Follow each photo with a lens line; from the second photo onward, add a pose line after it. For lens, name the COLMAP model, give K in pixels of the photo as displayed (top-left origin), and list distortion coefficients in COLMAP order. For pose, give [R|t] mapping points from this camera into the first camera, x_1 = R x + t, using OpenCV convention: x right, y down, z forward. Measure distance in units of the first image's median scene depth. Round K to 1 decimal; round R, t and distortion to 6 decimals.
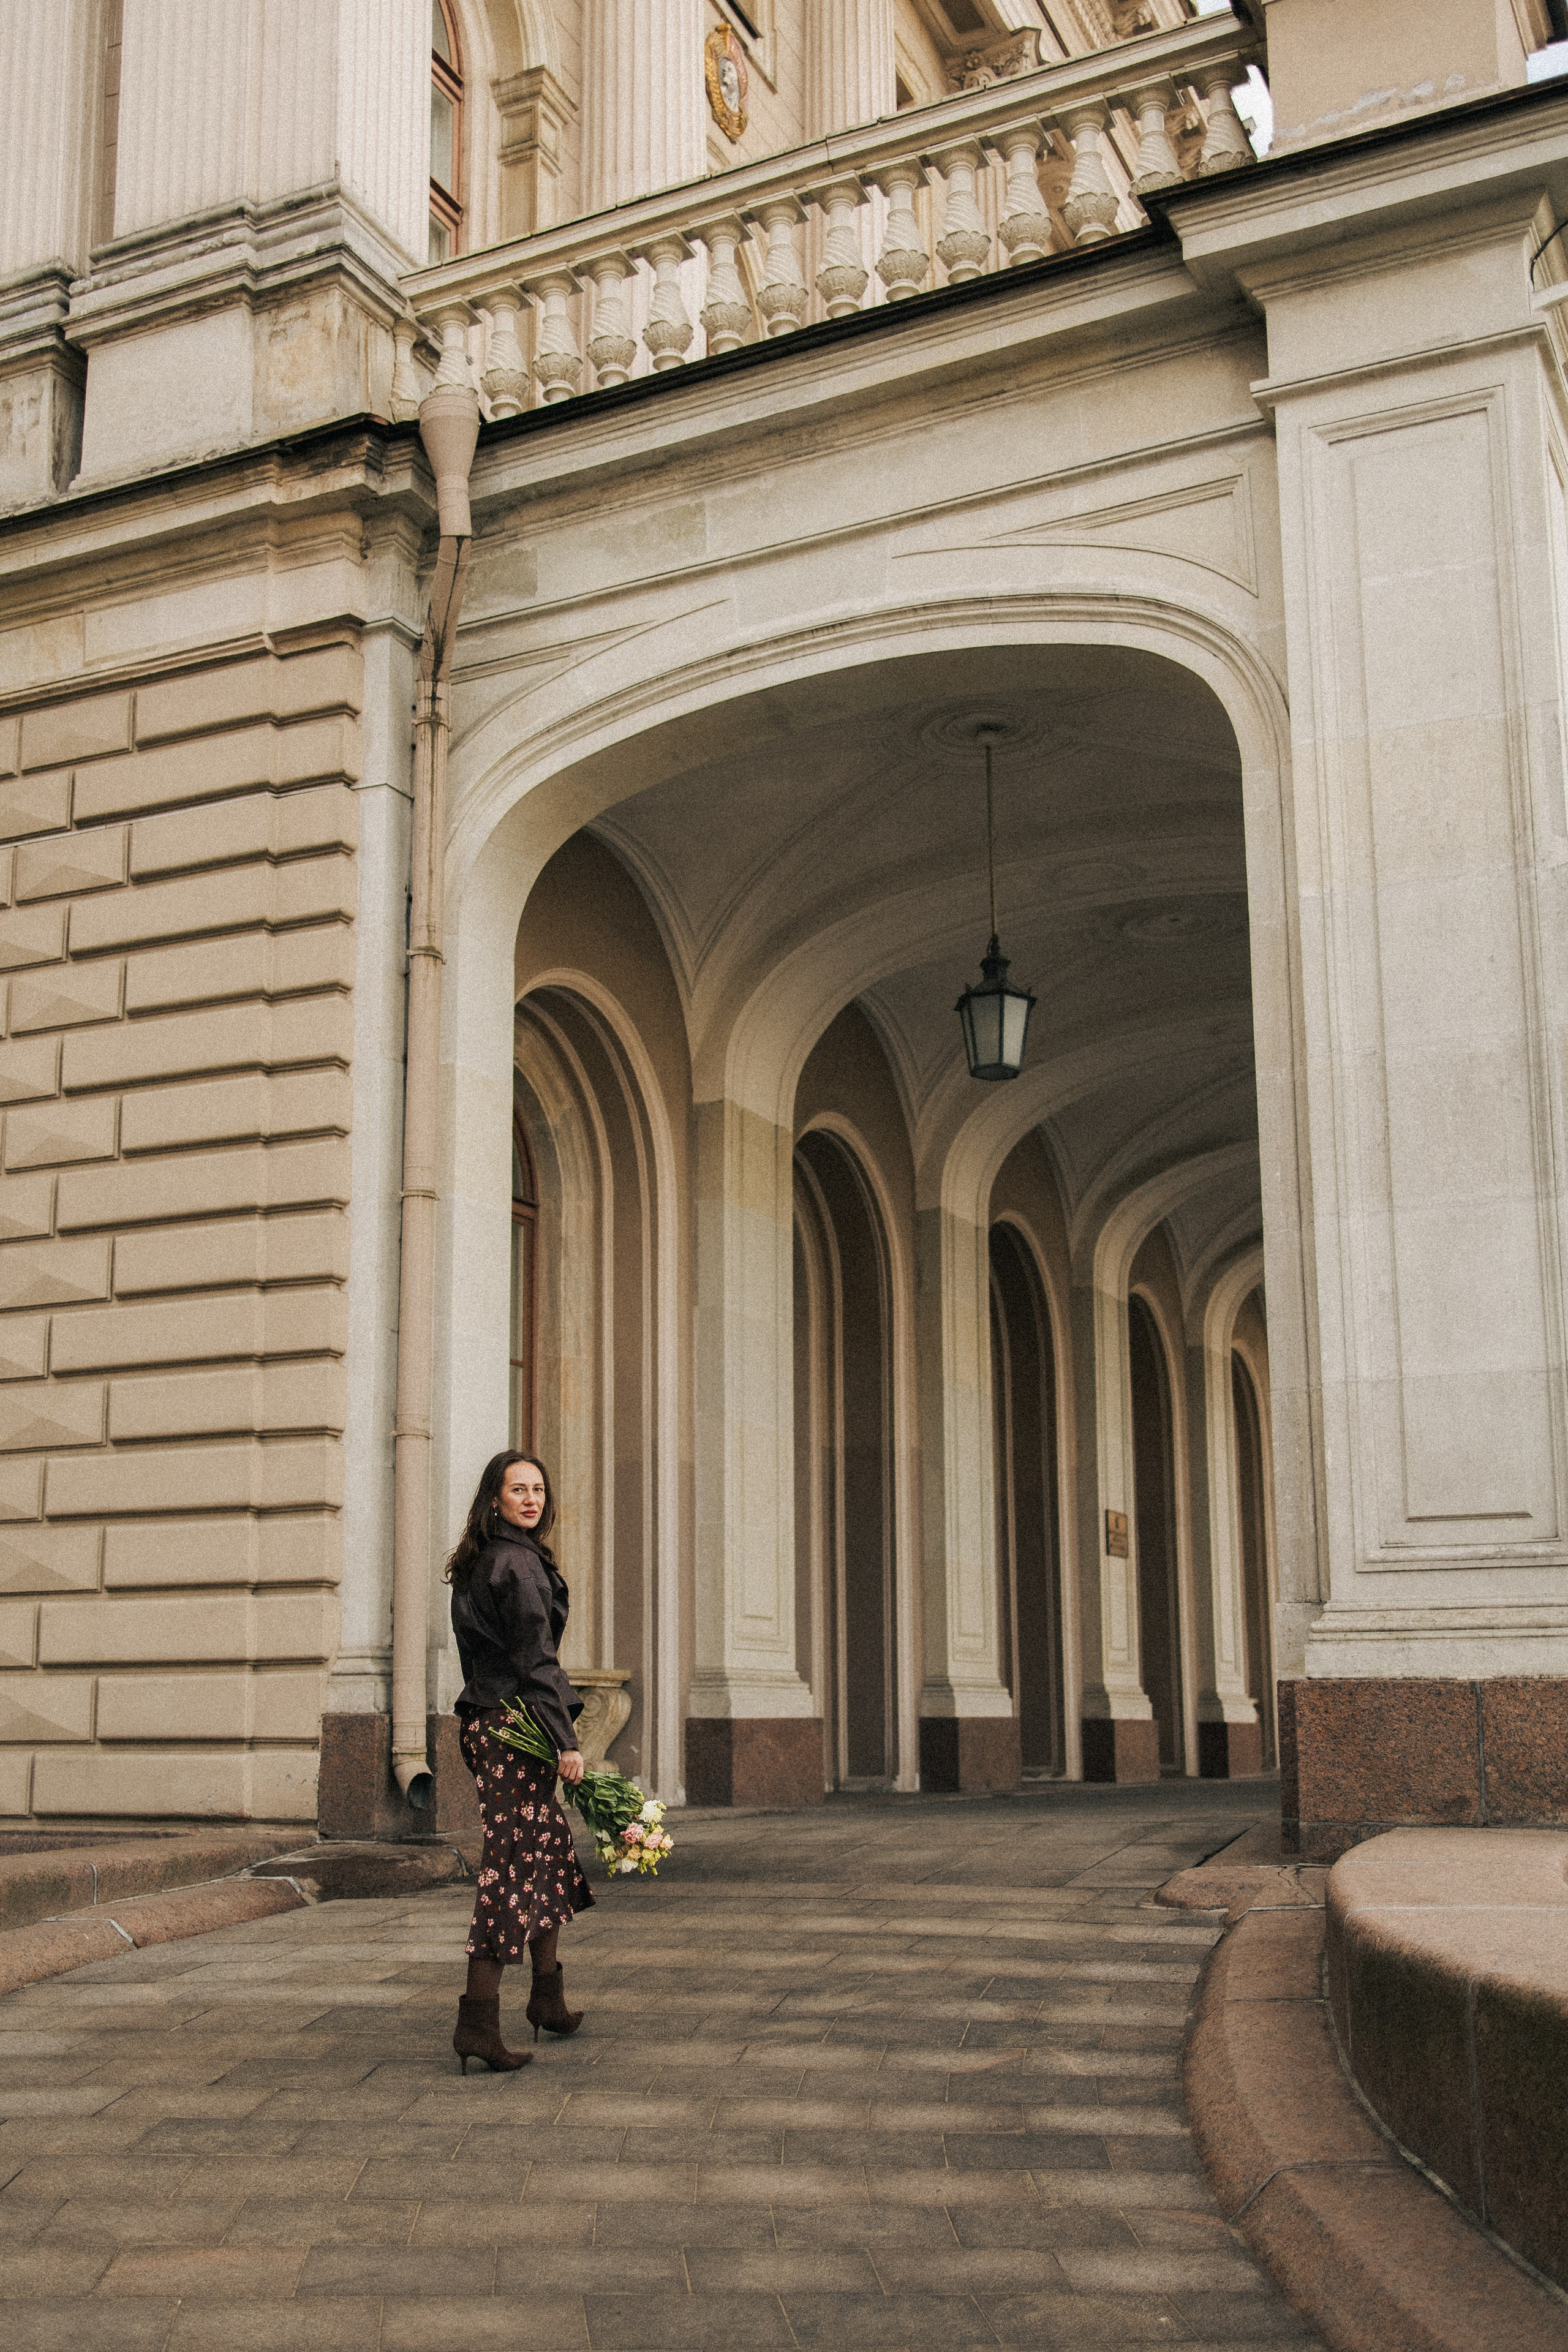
lens RADIAL K [[2537.4, 0, 700.9], [0, 2537.4, 1258.6], [0, 0, 1]] dist [-0.003182, 0.008235]
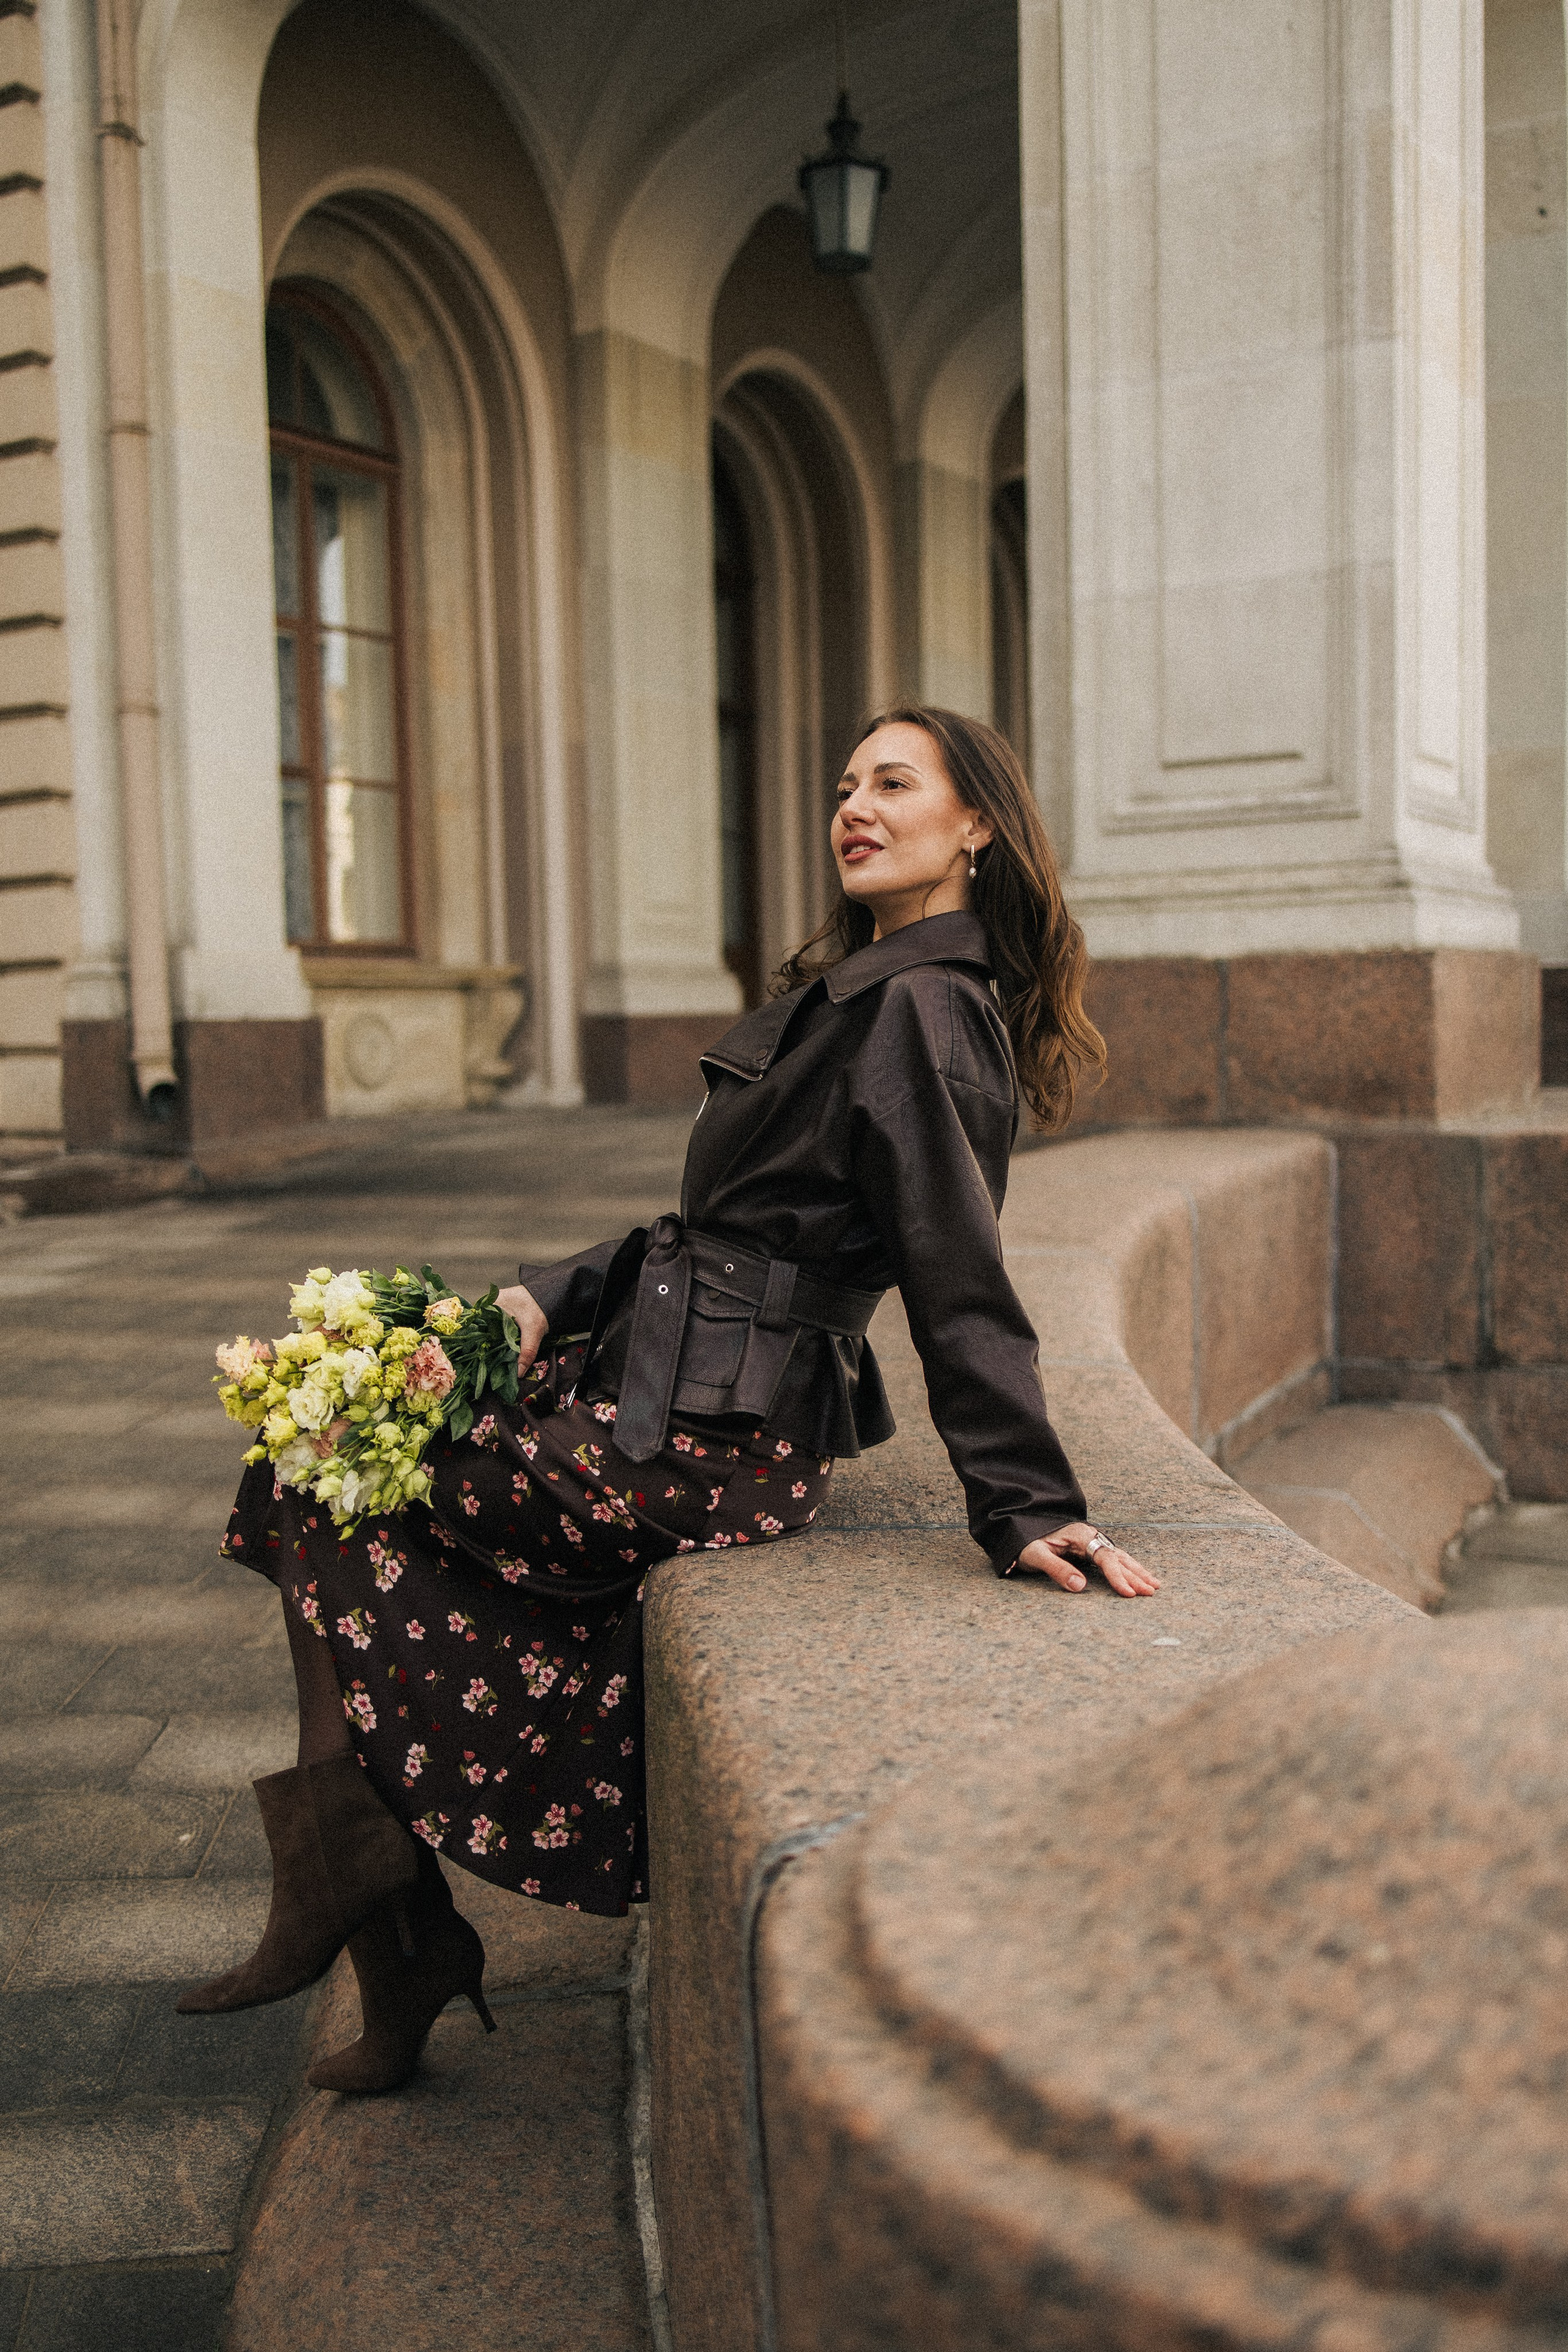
lens RADIAL K [[2337.4, 0, 783.3], [0, 2337.4, 1174.1], [0, 0, 1]] dist [0.007989, 0.000947]
pose [[0.996197, -0.012731, -0.086194, 0.175476], [0.033555, 0.969021, 0.244688, 0.032765], [0.080408, -0.246650, 0.965763, 0.176499]]
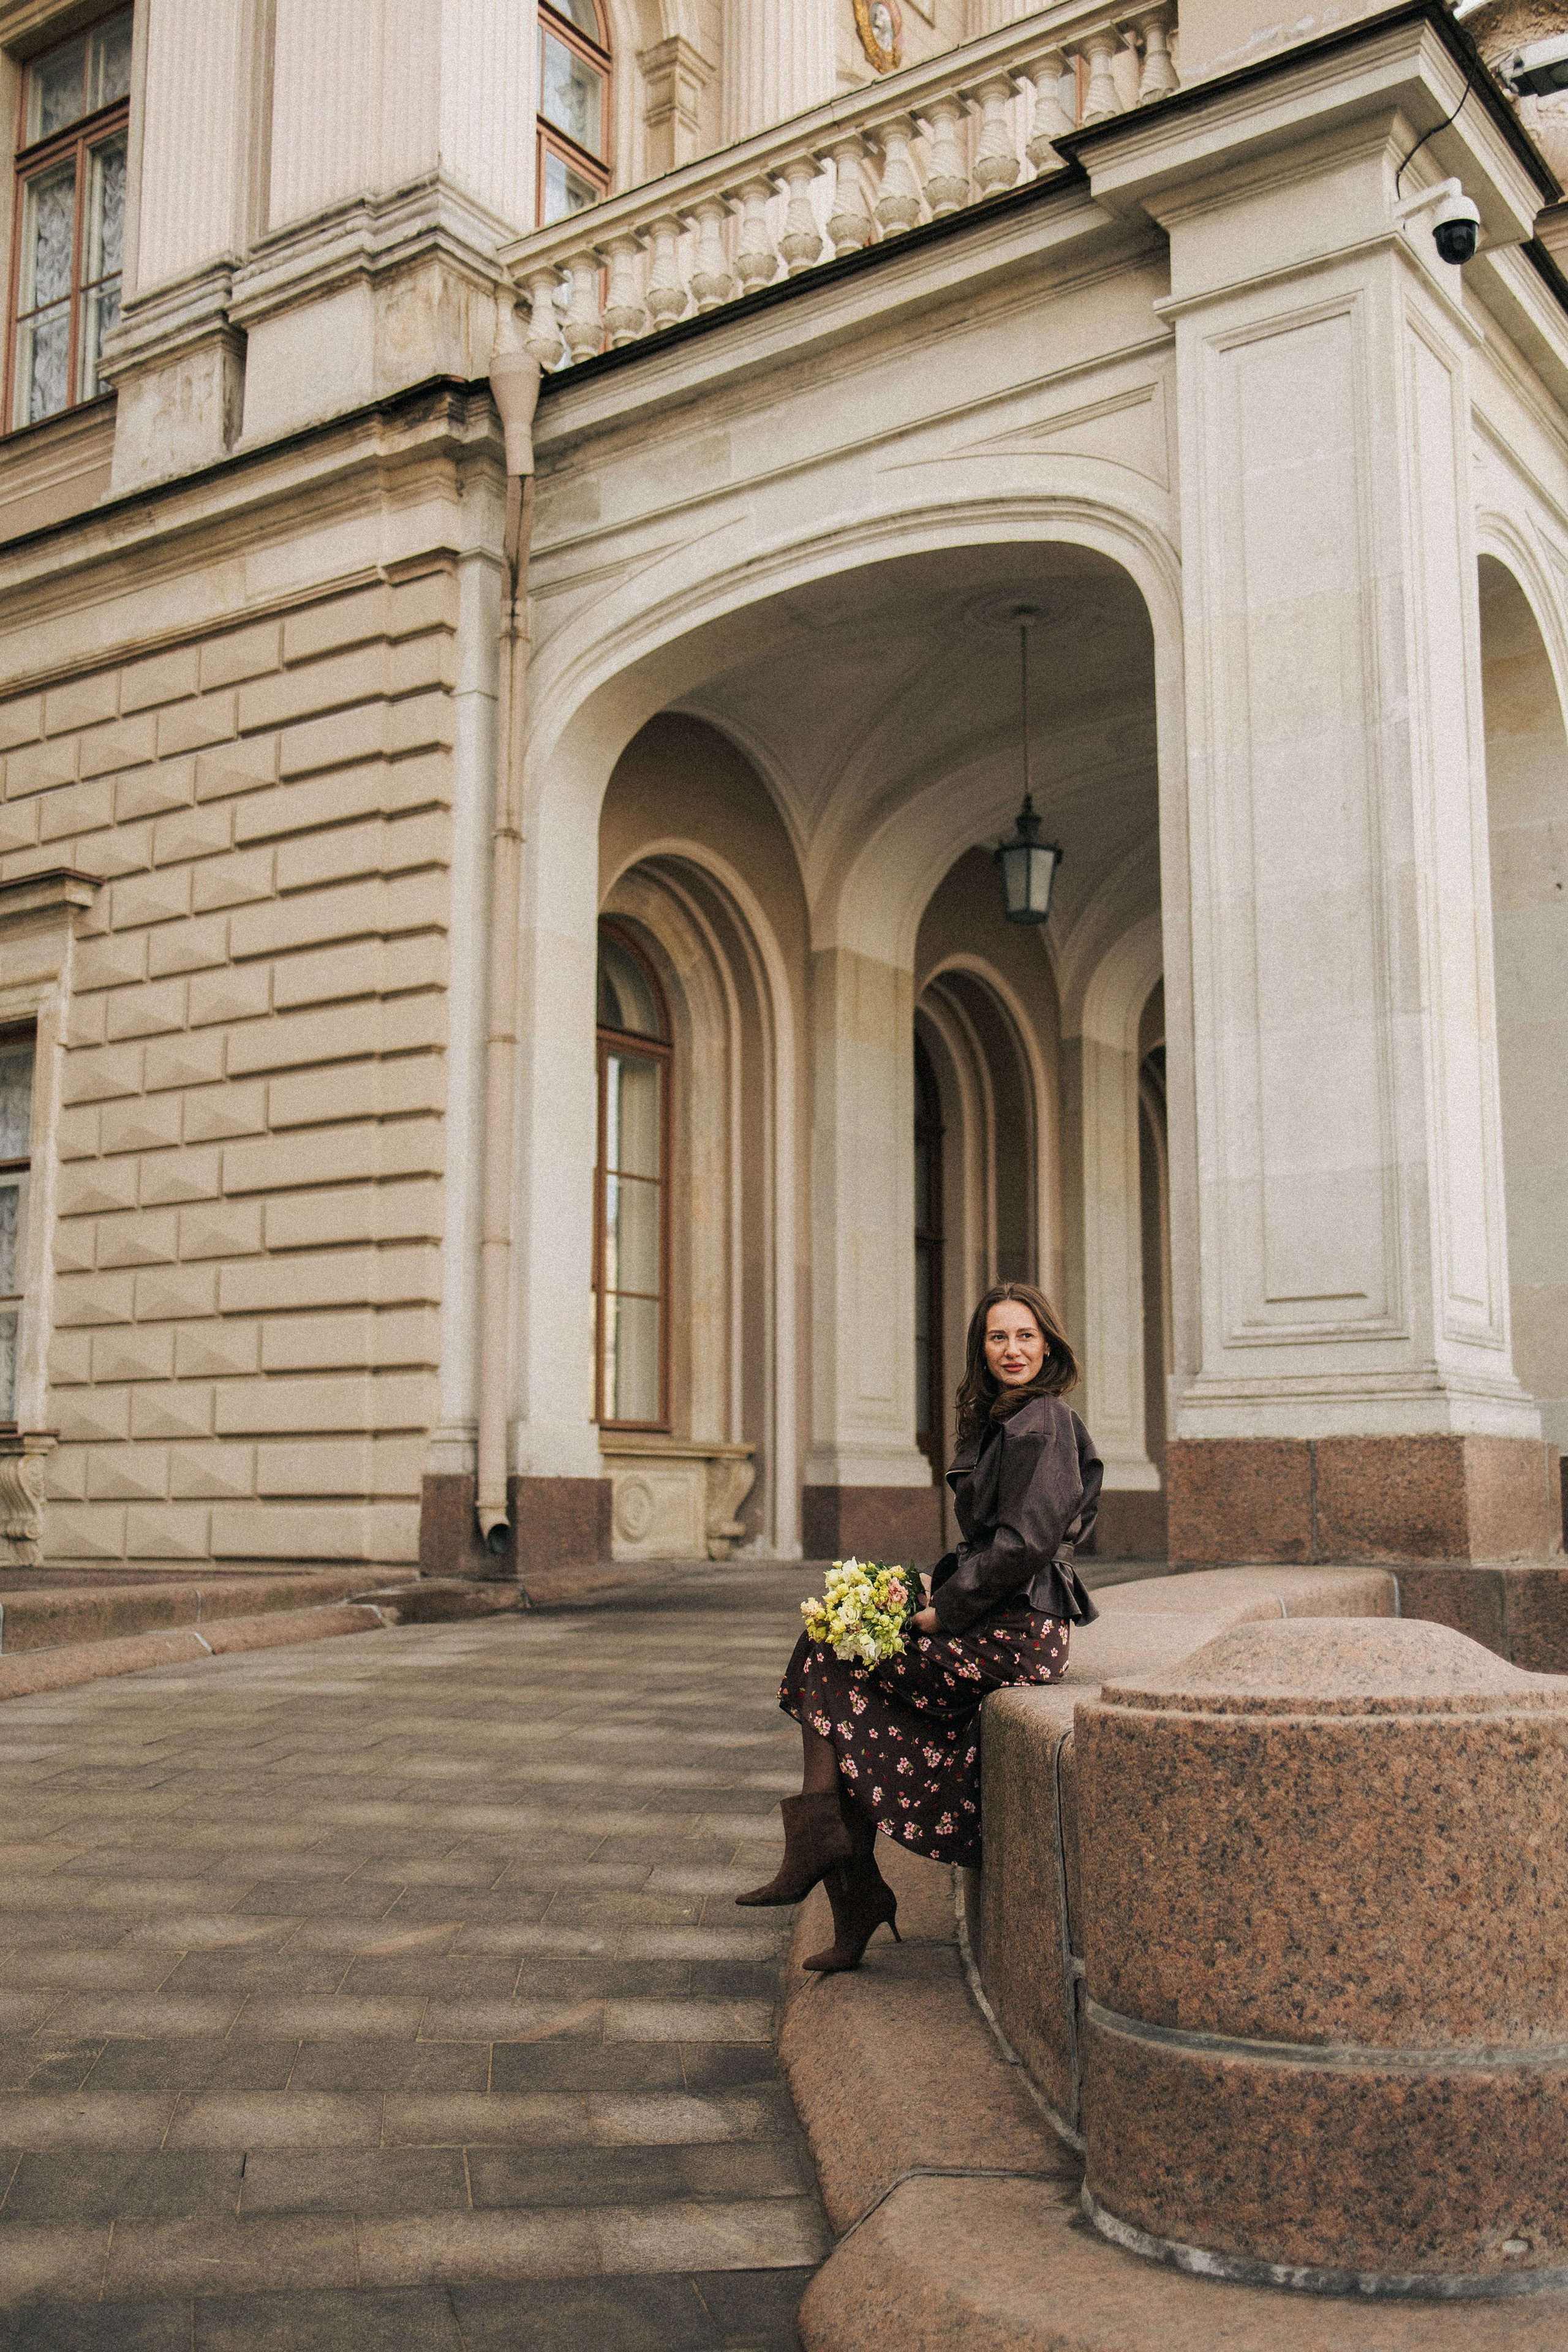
lens RADIAL K [[2346.1, 0, 774.5], [0, 2346.1, 1175.5], [0, 0, 1]] dist [-0.004025, -0.033627]
pose [[0.988620, -0.017882, -0.149369, 0.174278], [0.023387, 0.999107, 0.035182, 0.002838], [0.148607, -0.038275, 0.988155, -0.063580]]
